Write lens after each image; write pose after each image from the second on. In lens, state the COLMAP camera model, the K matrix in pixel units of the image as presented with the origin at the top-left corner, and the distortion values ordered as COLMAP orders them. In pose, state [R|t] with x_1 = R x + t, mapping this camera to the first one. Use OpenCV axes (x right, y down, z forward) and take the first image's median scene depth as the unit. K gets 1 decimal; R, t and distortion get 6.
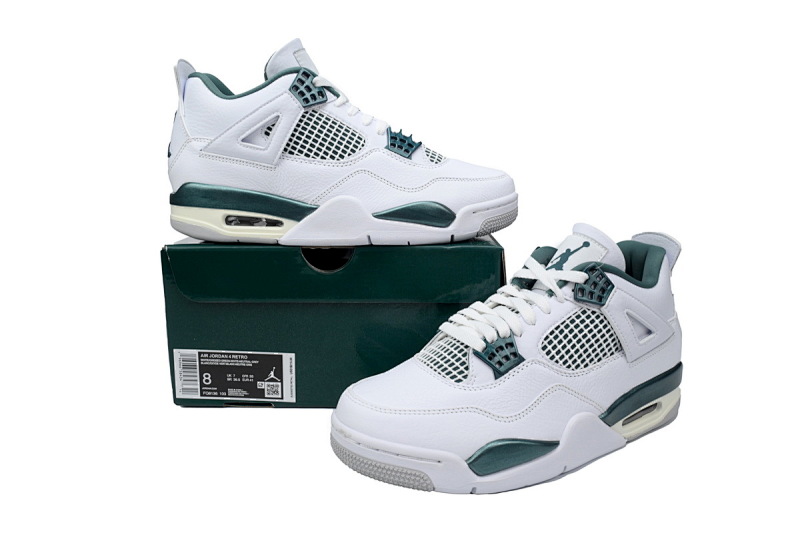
lens RADIAL K [[597.8, 0, 404.9], [0, 597.8, 266.7], [0, 0, 1]] dist [0.016276, -0.001275]
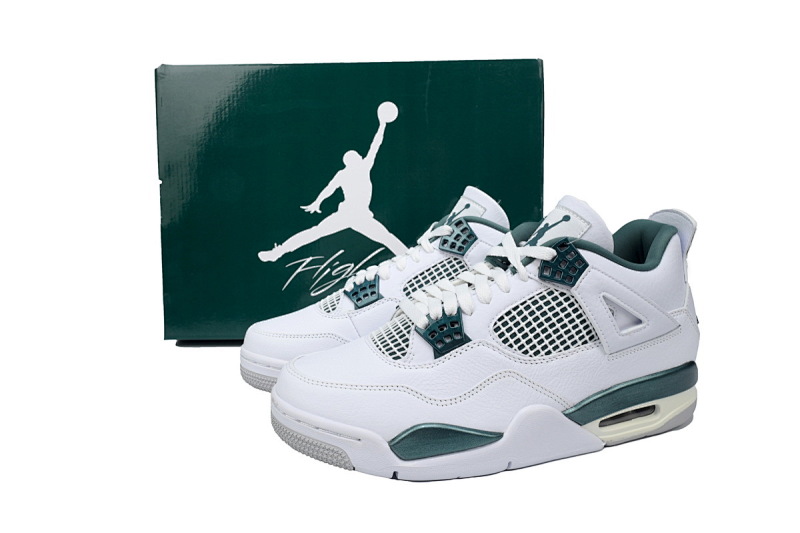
lens RADIAL K [[597.8, 0, 401.0], [0, 597.8, 264.5], [0, 0, 1]] dist [0.016276, -0.001275]
pose [[0.970522, 0.035040, -0.238450, 0.298846], [-0.035303, 0.999372, 0.003167, 0.039090], [0.238411, 0.005344, 0.971150, 0.086661]]
